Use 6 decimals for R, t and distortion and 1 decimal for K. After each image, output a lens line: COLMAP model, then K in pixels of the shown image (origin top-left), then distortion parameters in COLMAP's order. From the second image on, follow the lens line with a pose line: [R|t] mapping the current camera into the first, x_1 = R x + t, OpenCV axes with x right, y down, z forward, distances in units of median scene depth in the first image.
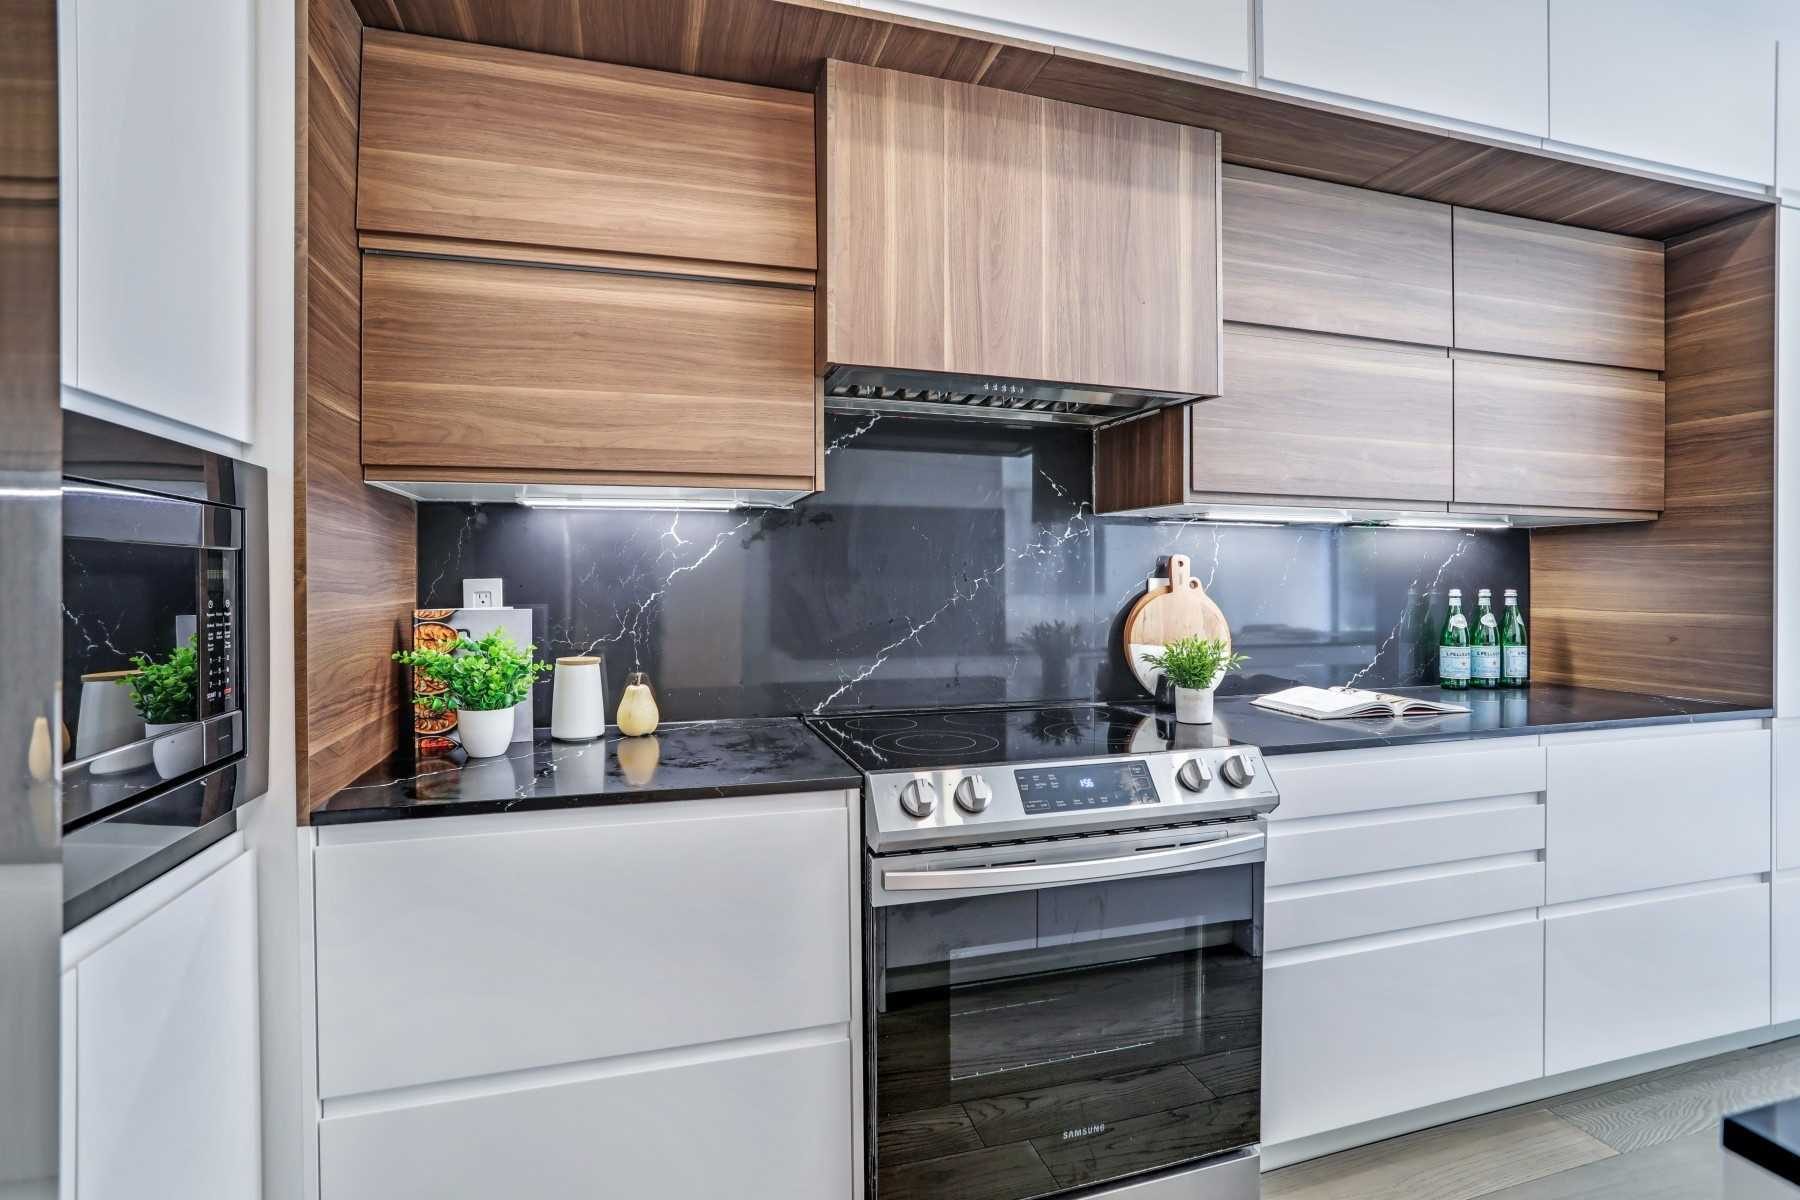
lens RADIAL K [[899.8, 0, 911.2], [0, 899.8, 589.5], [0, 0, 1]] dist [-0.004048, 0.000207]
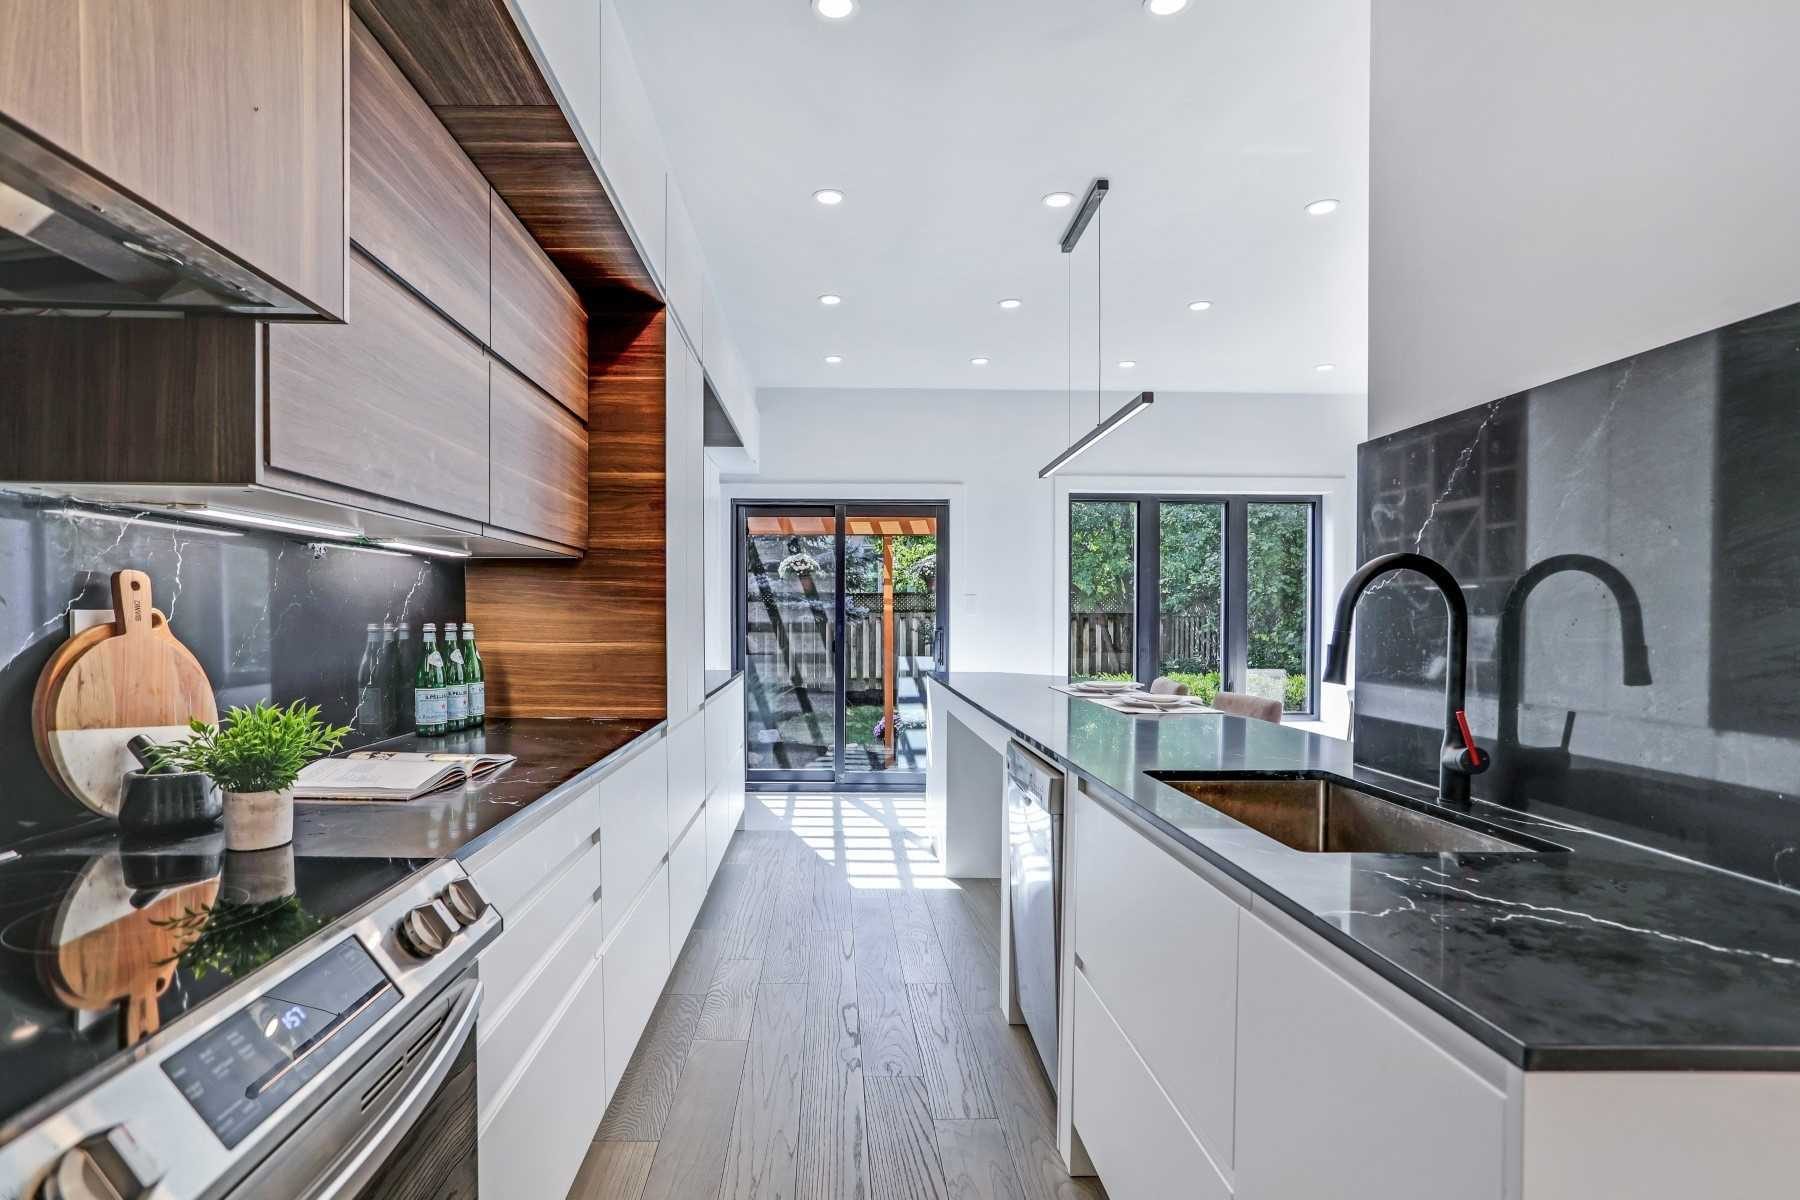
lens RADIAL K [[899.8, 0, 851.5], [0, 899.8, 636.1], [0, 0, 1]] dist [-0.004048, 0.000207]
pose [[0.290042, -0.024234, 0.956707, -0.127523], [0.006829, 0.999706, 0.023253, -0.005994], [-0.956990, -0.000211, 0.290122, 0.374194]]
